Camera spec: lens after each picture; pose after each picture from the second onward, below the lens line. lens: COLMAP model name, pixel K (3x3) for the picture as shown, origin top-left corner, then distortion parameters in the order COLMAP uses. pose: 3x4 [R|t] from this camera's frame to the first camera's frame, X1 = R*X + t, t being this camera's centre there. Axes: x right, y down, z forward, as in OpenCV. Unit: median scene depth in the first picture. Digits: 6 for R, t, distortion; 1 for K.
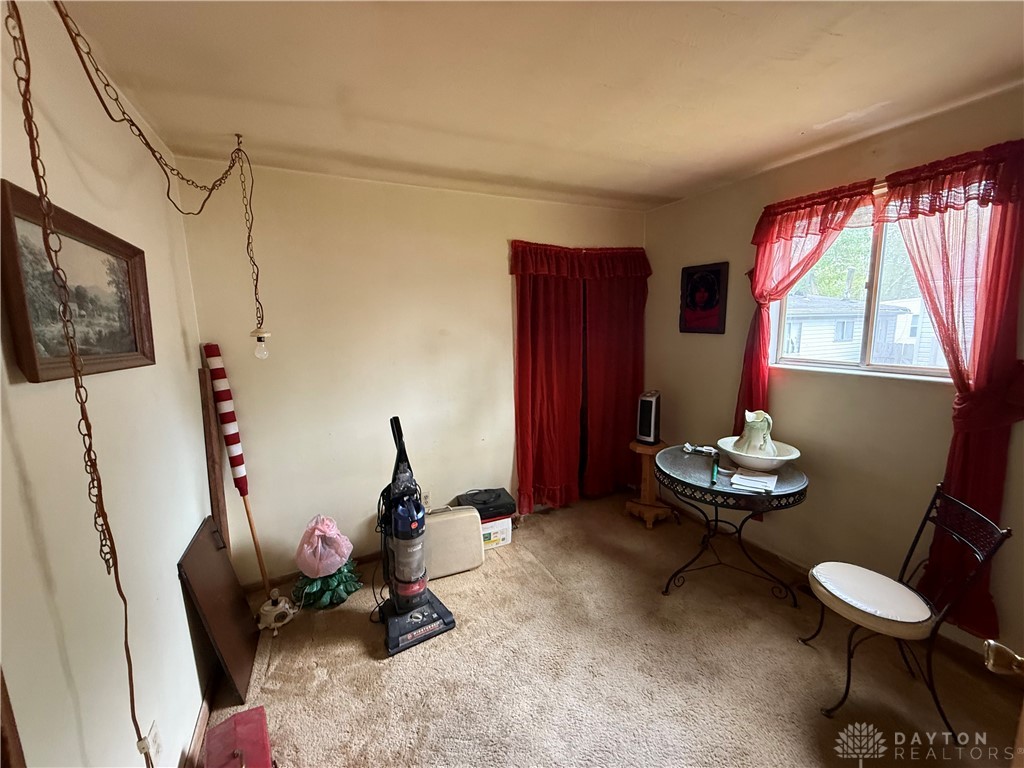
lens RADIAL K [[415.2, 0, 512.0], [0, 415.2, 384.0], [0, 0, 1]] dist [-0.001255, -0.000397]
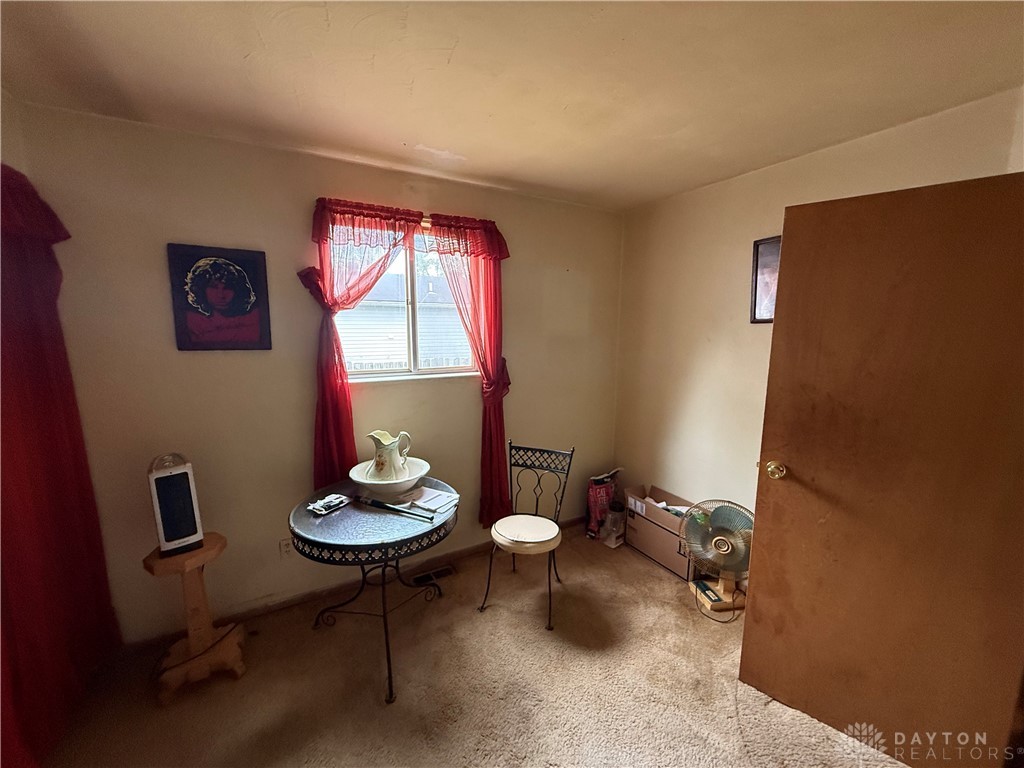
lens RADIAL K [[408.9, 0, 512.0], [0, 408.9, 384.0], [0, 0, 1]] dist [0.001382, 0.000167]
pose [[-0.058730, -0.123140, 0.990650, -0.311668], [0.146391, 0.980572, 0.130566, -0.115564], [-0.987482, 0.152690, -0.039562, 0.765676]]
